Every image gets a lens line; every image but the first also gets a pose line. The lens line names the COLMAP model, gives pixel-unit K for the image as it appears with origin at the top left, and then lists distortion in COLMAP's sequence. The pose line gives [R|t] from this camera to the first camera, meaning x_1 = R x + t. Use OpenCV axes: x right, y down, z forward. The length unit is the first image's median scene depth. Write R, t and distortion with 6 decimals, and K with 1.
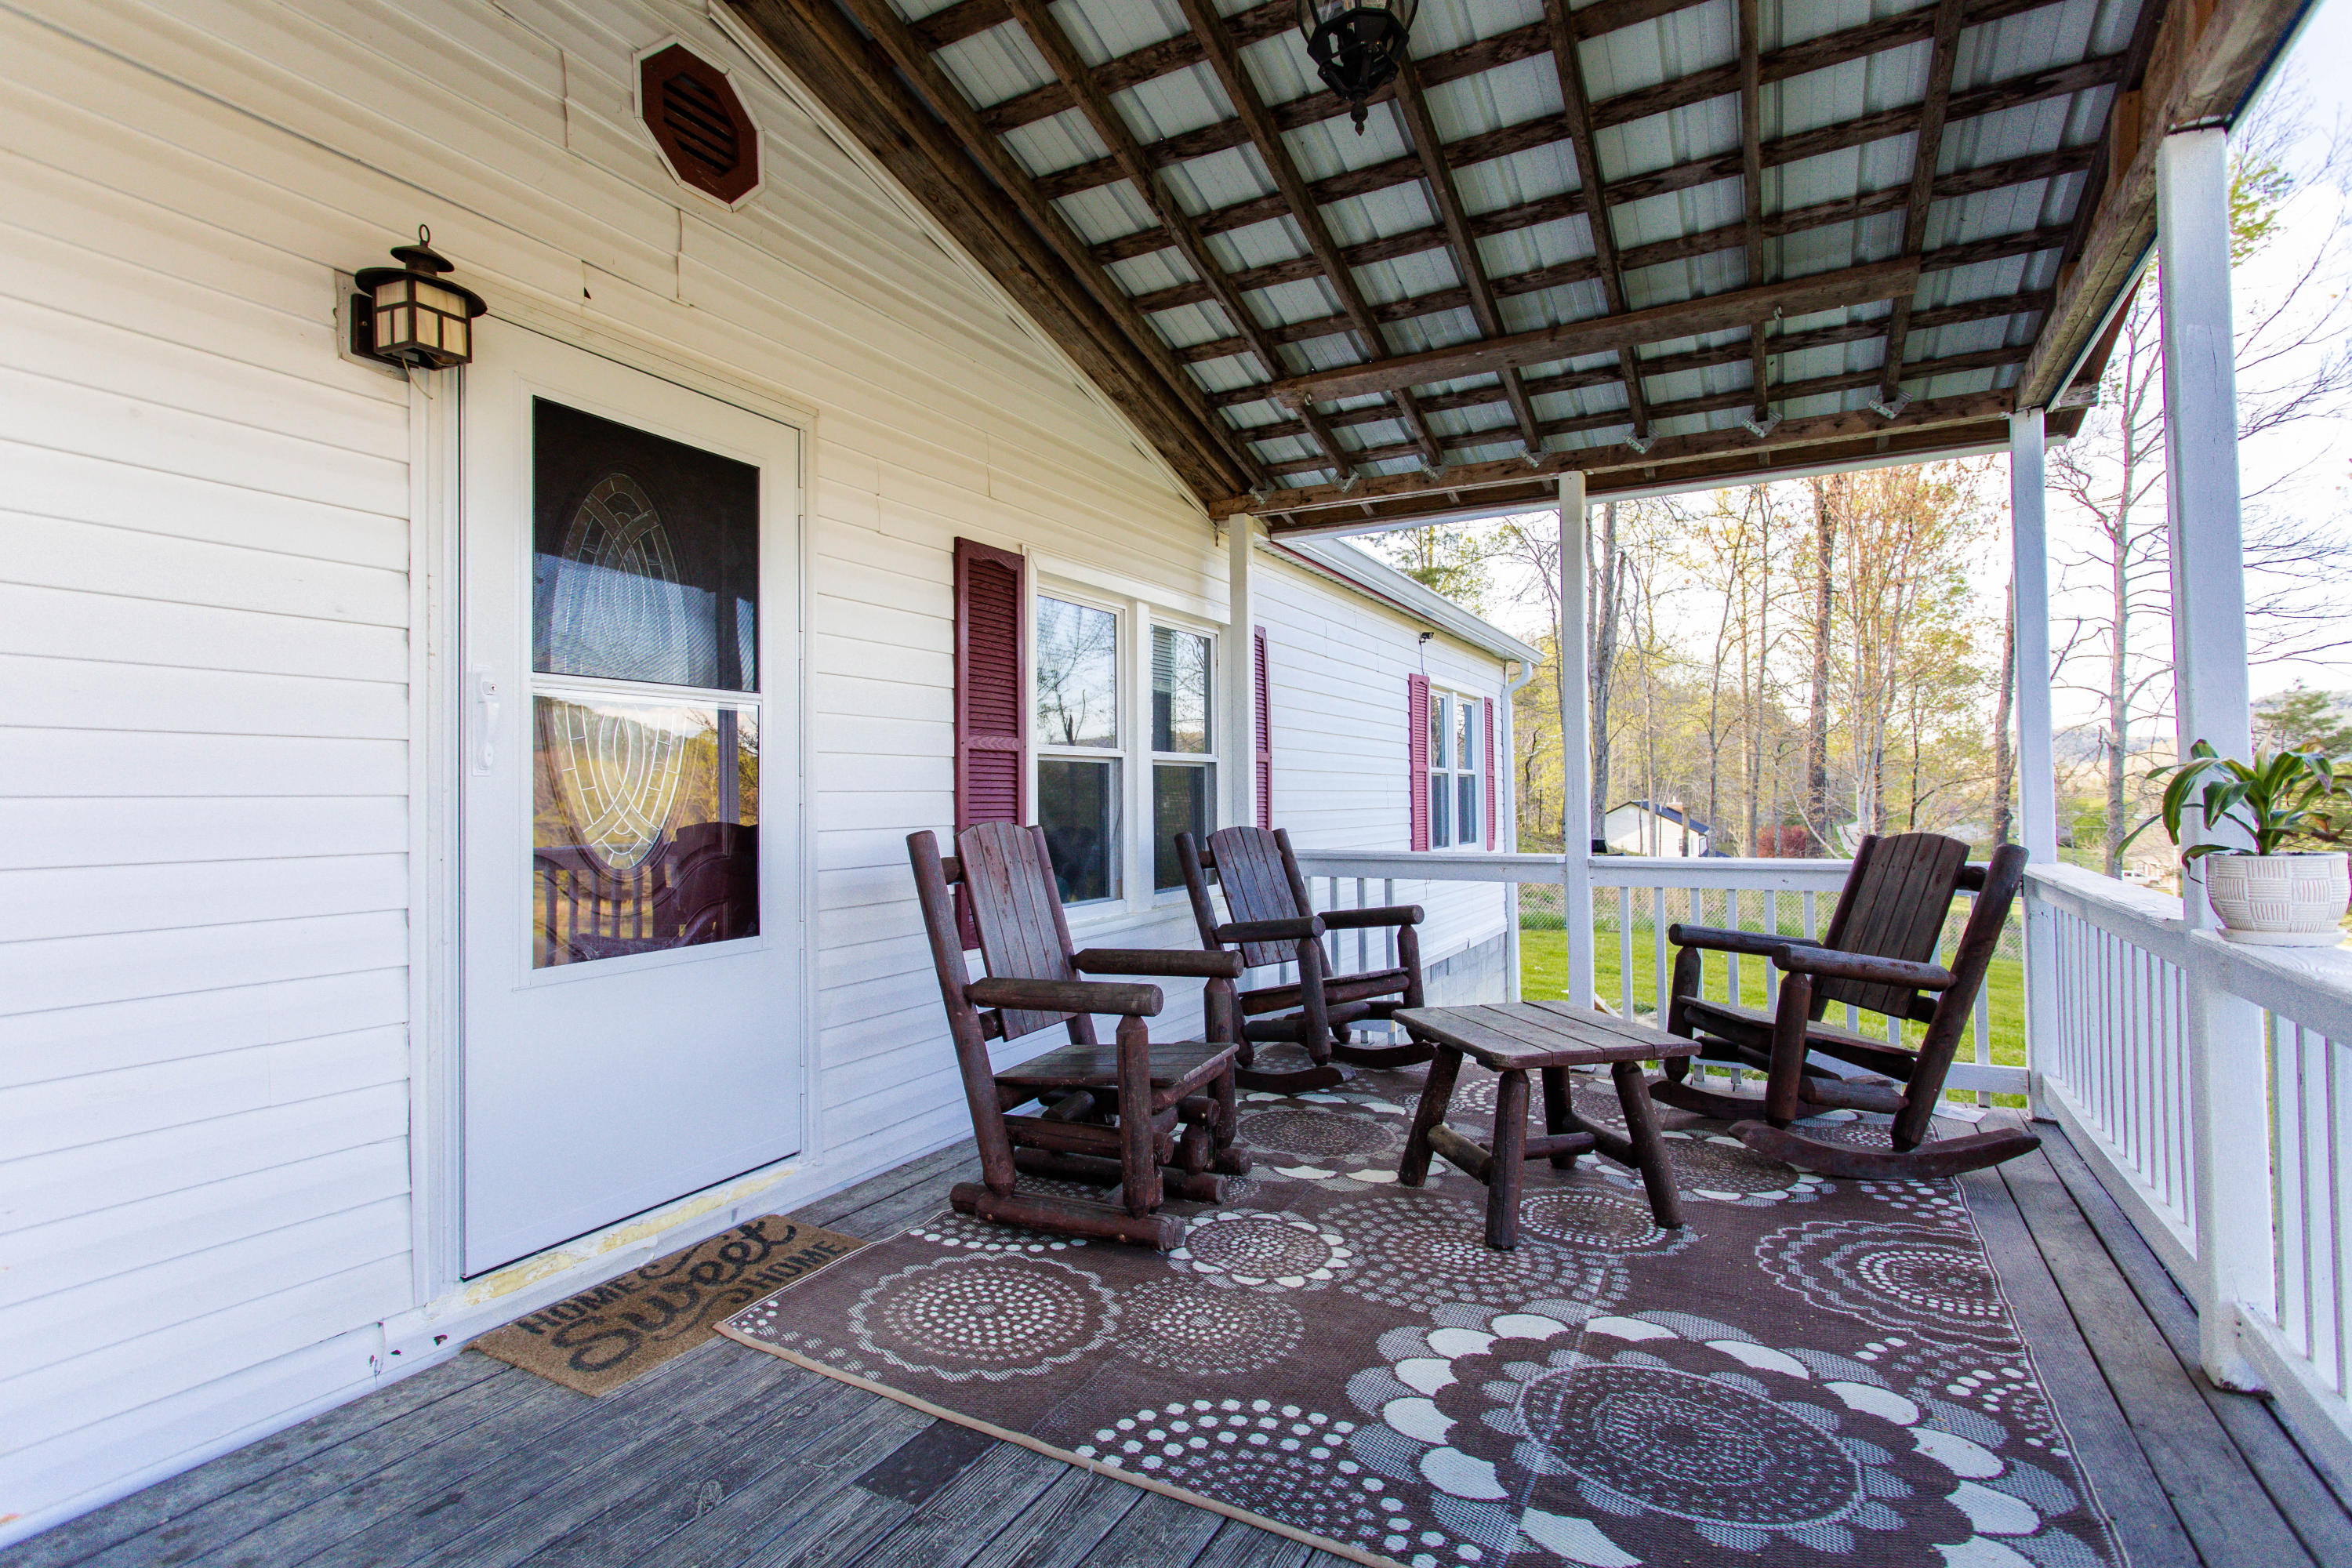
lens RADIAL K [[1133.9, 0, 1176.0], [0, 1133.9, 784.0], [0, 0, 1]] dist [0.000648, 0.000014]
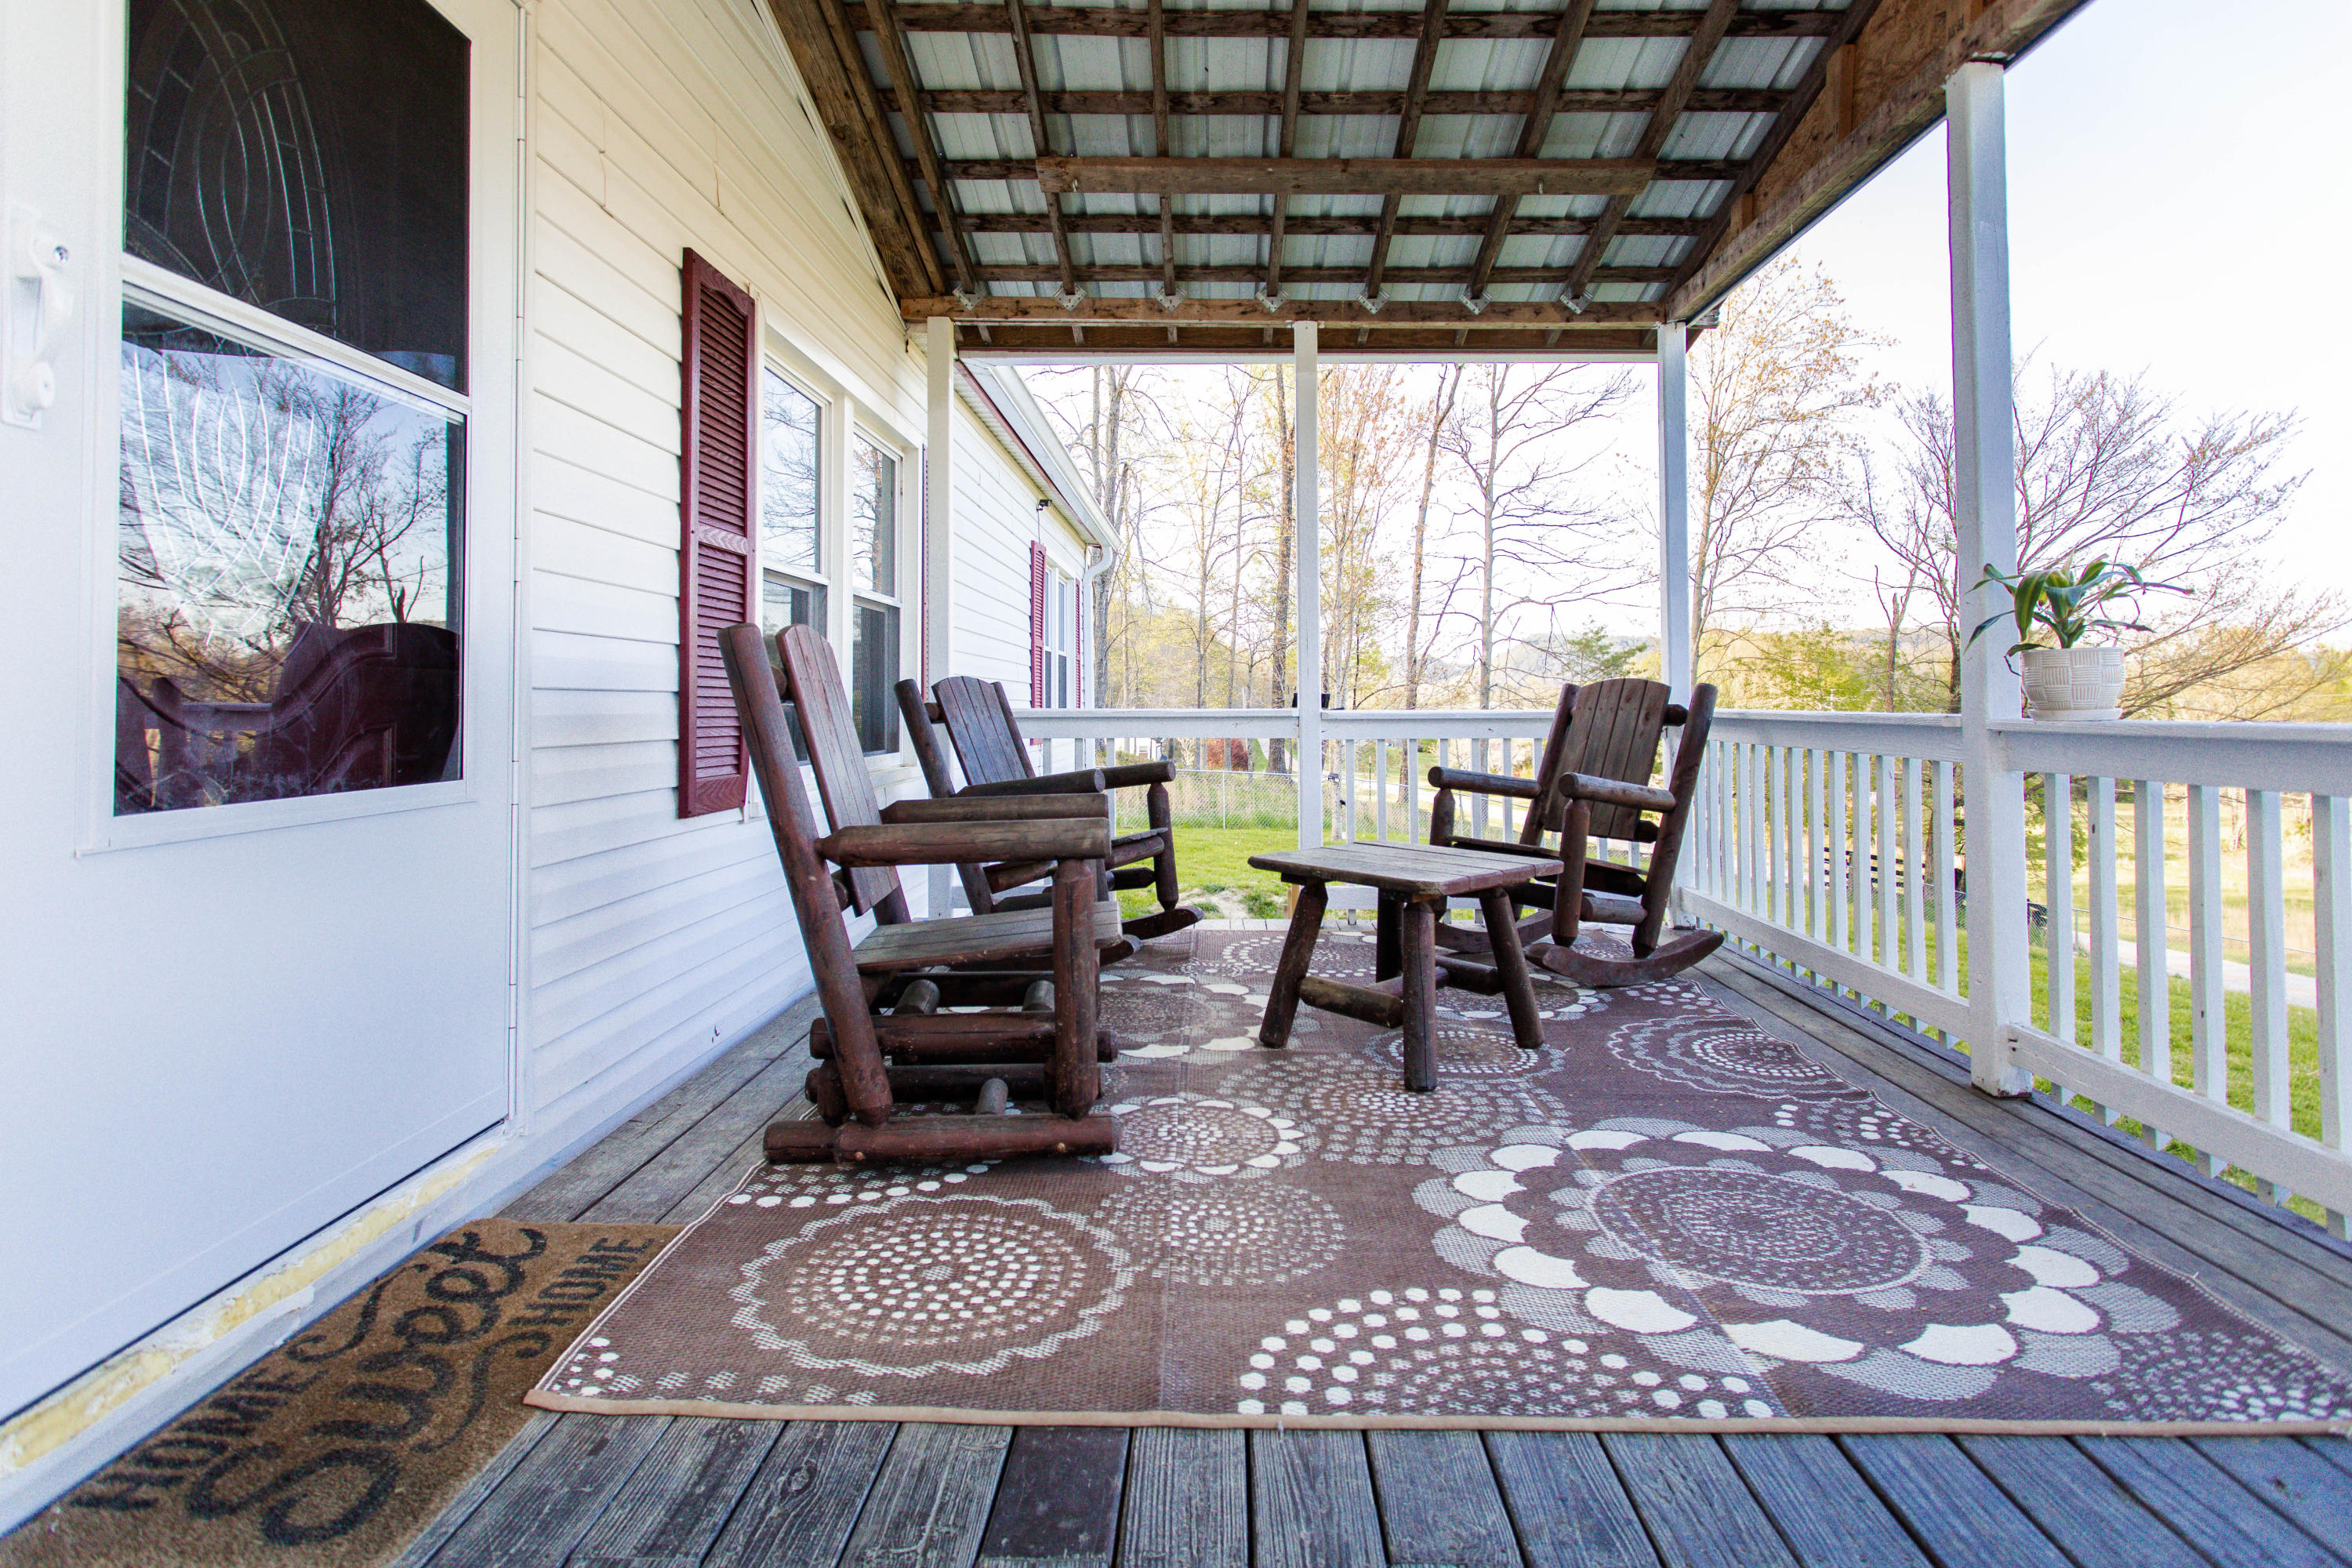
lens RADIAL K [[1164.6, 0, 1242.6], [0, 1164.6, 682.7], [0, 0, 1]] dist [0.000833, 0.000888]
pose [[0.876834, 0.013007, 0.480617, -0.293137], [-0.009195, 0.999905, -0.010286, 0.080613], [-0.480705, 0.004600, 0.876870, 0.216857]]
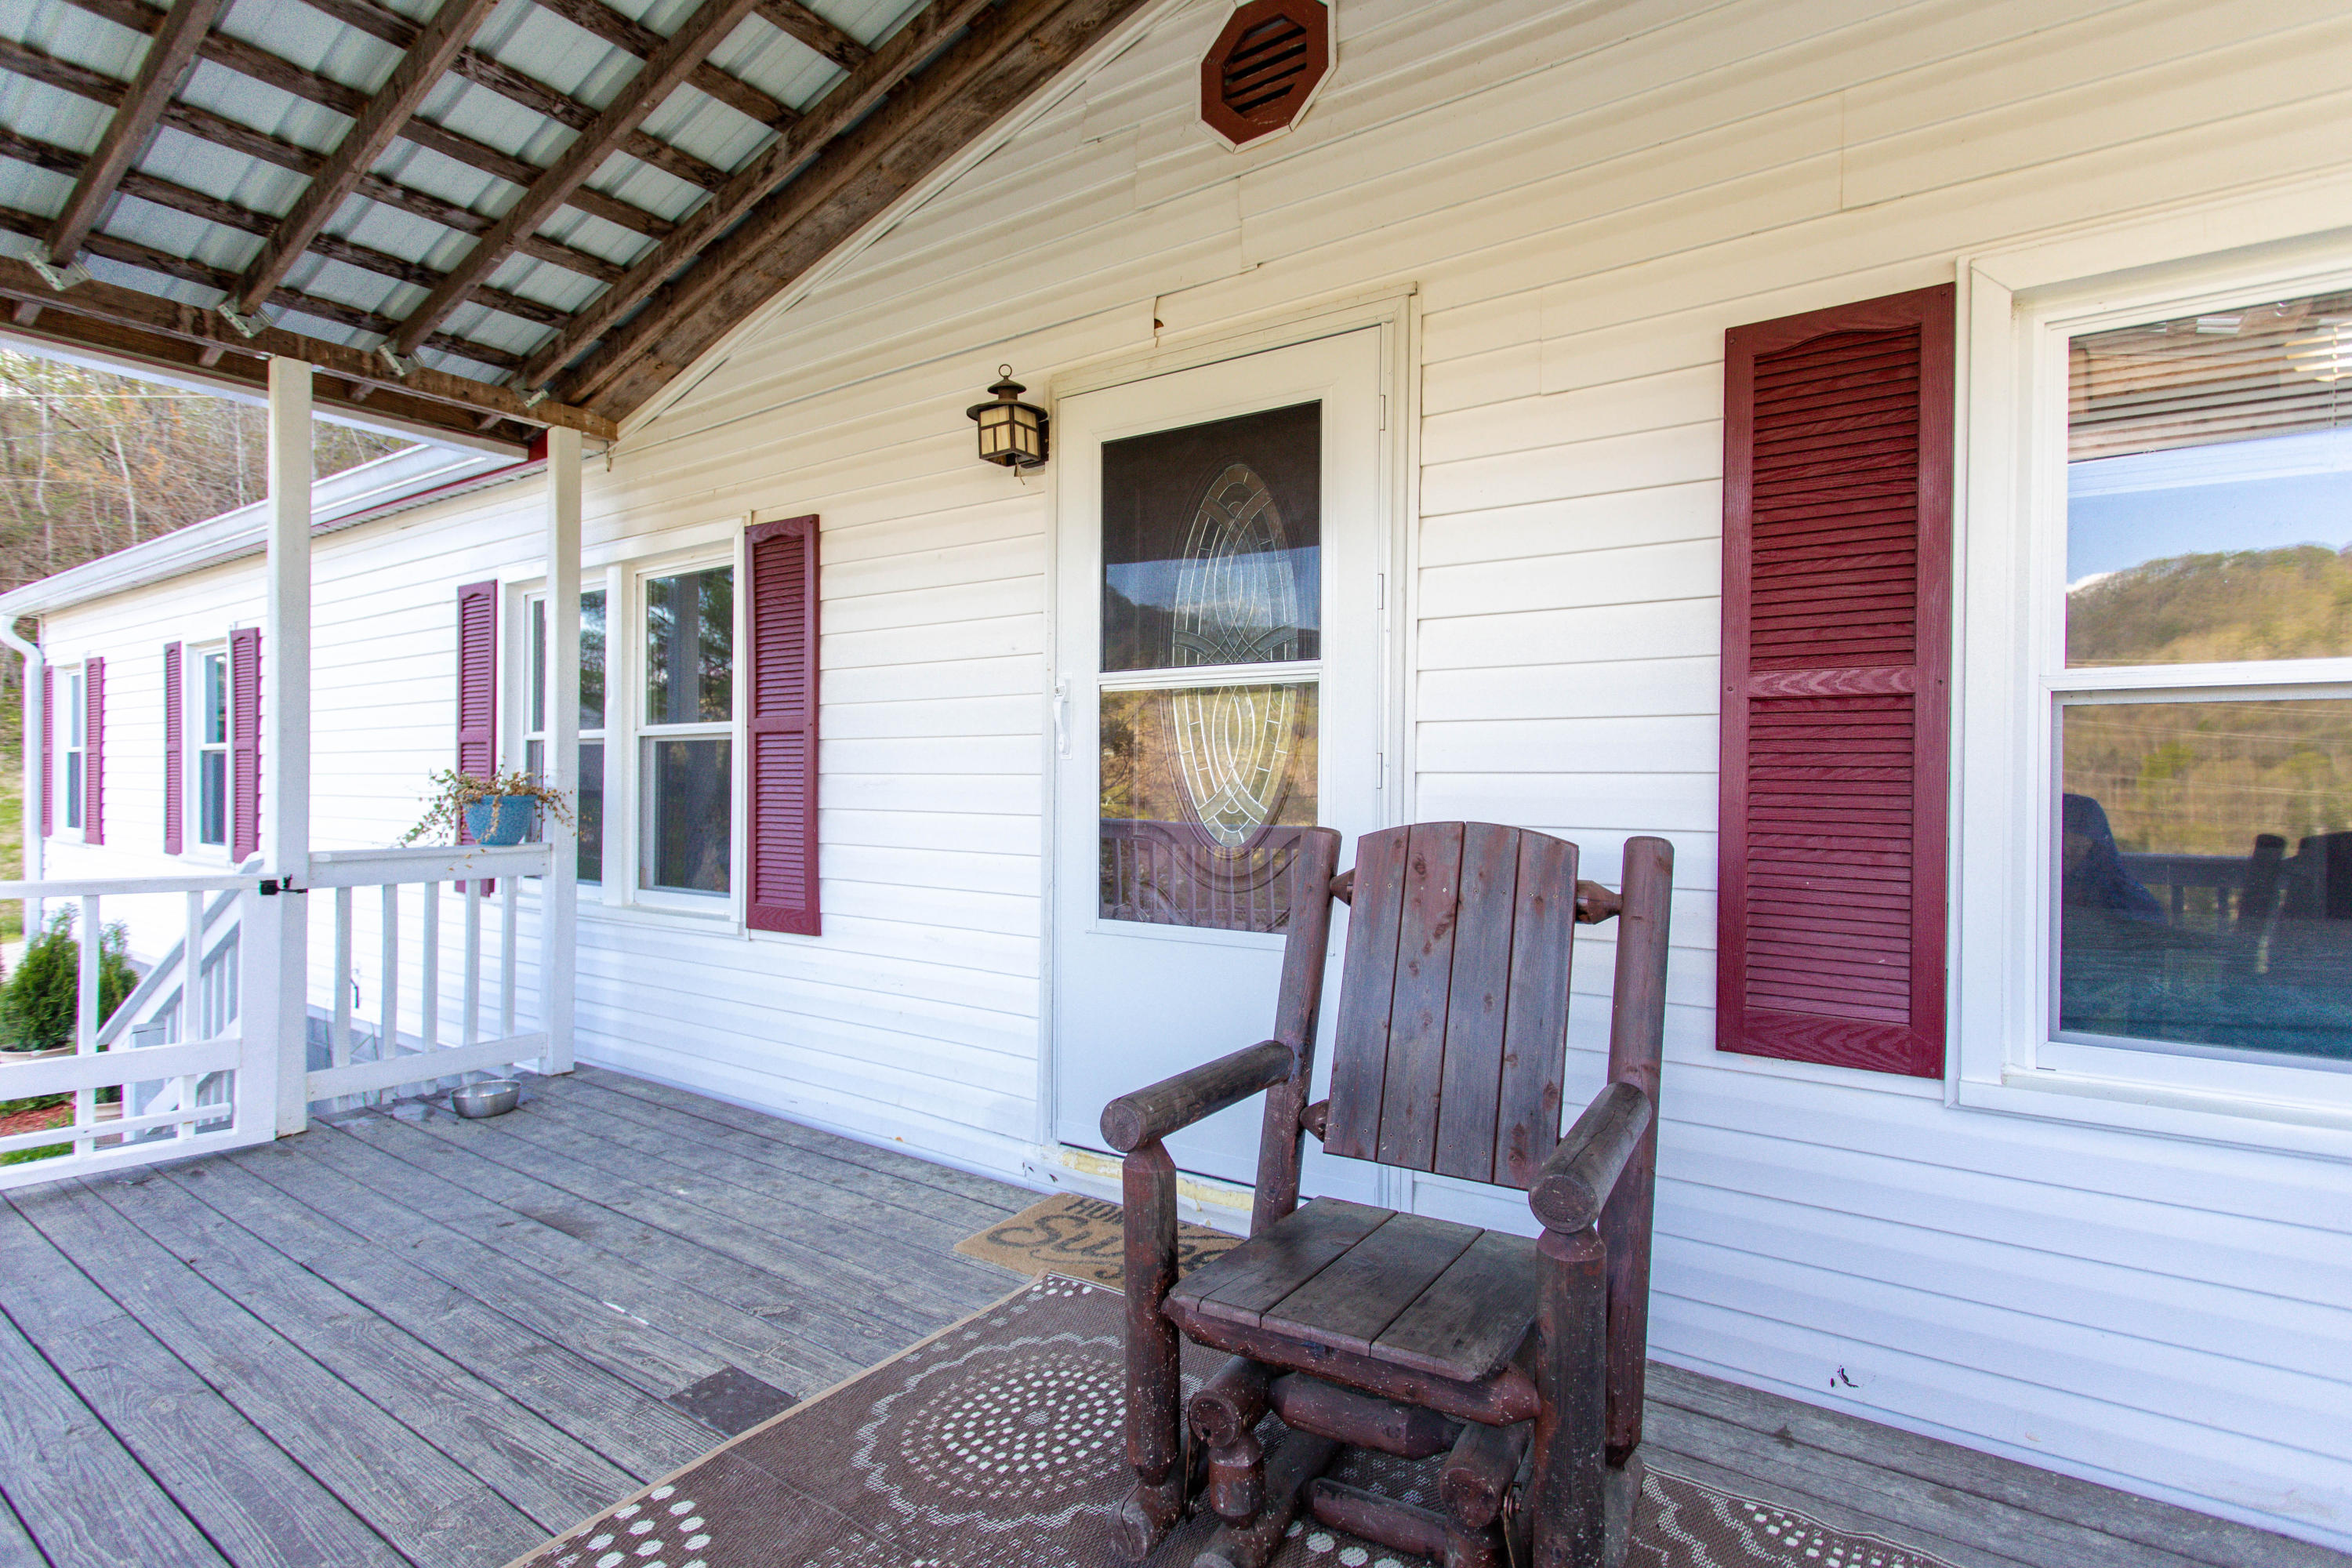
lens RADIAL K [[1151.4, 0, 1223.0], [0, 1151.4, 784.8], [0, 0, 1]] dist [0.000112, -0.000331]
pose [[-0.095746, 0.010834, -0.995347, 0.512280], [0.003367, 0.999939, 0.010560, 0.006544], [0.995400, -0.002340, -0.095777, 0.993028]]
